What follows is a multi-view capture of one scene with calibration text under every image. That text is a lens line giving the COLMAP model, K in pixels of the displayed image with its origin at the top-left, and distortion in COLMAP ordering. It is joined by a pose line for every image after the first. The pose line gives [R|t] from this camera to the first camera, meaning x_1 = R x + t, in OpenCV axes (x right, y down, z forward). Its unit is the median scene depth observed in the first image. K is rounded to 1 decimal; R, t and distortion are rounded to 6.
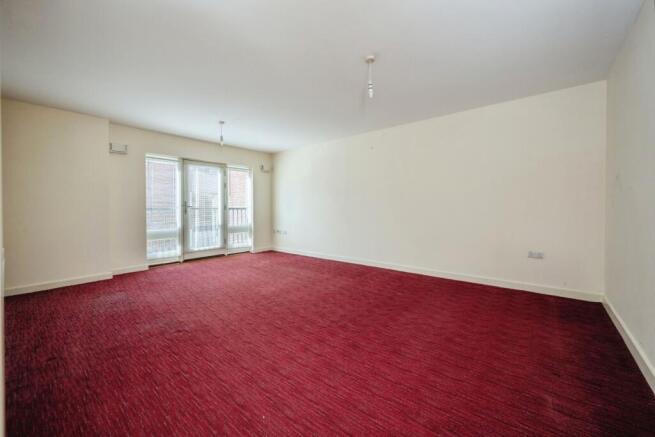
lens RADIAL K [[264.0, 0, 326.0], [0, 264.0, 217.2], [0, 0, 1]] dist [-0.001021, -0.000011]
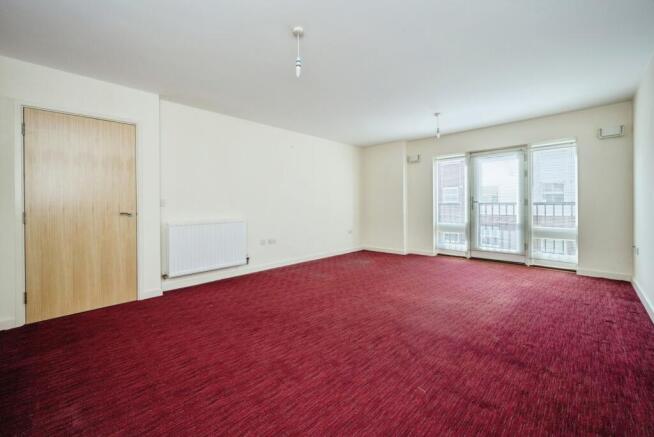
lens RADIAL K [[263.6, 0, 323.5], [0, 263.6, 205.5], [0, 0, 1]] dist [-0.001021, -0.000011]
pose [[-0.080818, 0.004318, -0.996720, 0.467634], [-0.025191, 0.999662, 0.006374, -0.018931], [0.996411, 0.025623, -0.080682, 0.537235]]
